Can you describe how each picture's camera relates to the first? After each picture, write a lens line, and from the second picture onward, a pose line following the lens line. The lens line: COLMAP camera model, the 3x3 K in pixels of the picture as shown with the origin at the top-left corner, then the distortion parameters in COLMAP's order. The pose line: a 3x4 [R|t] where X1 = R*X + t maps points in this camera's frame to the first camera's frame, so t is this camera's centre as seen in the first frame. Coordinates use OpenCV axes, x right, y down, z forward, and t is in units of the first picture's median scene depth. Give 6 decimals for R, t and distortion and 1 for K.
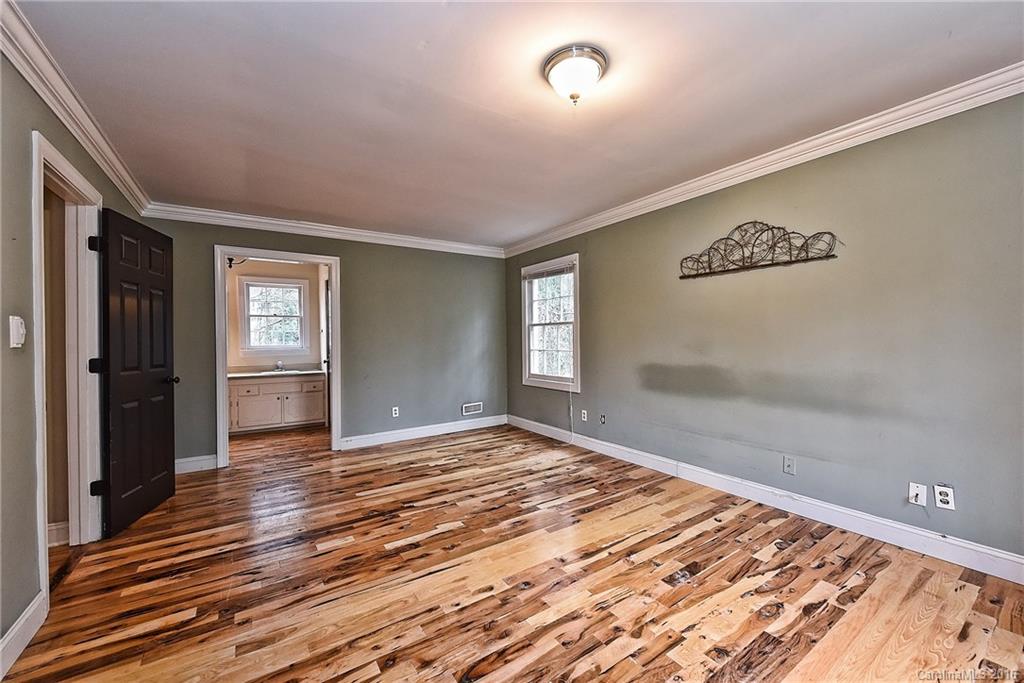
lens RADIAL K [[402.8, 0, 516.3], [0, 402.8, 340.6], [0, 0, 1]] dist [0.001284, -0.002306]
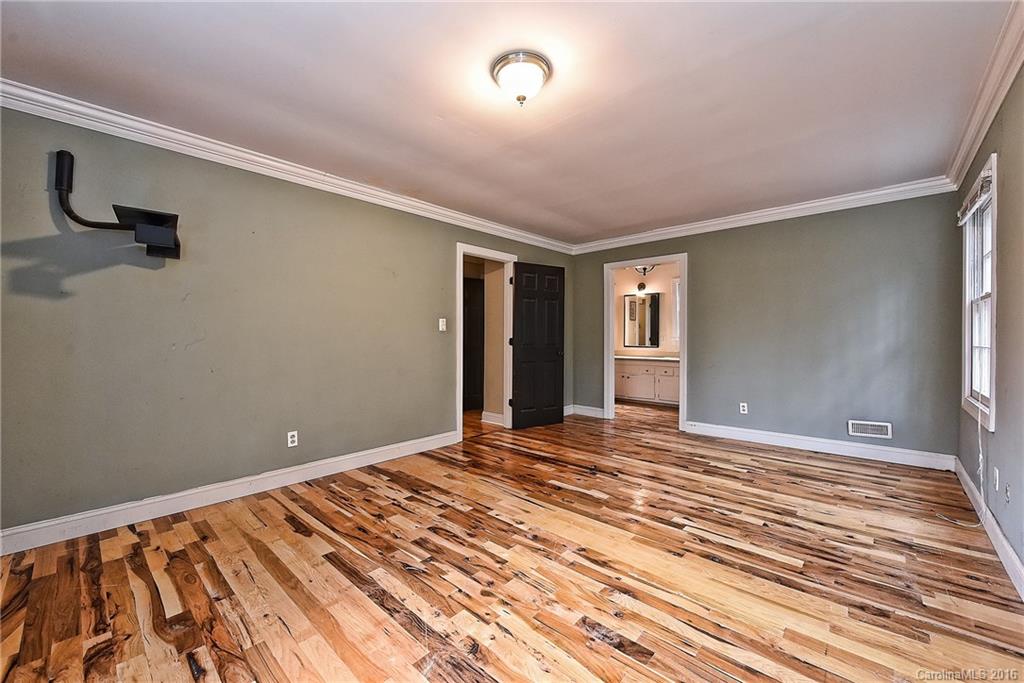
lens RADIAL K [[402.8, 0, 516.3], [0, 402.8, 340.6], [0, 0, 1]] dist [0.001284, -0.002306]
pose [[0.236635, 0.020821, -0.971376, 0.654706], [-0.007339, 0.999780, 0.019642, 0.012903], [0.971571, 0.002481, 0.236736, 0.396042]]
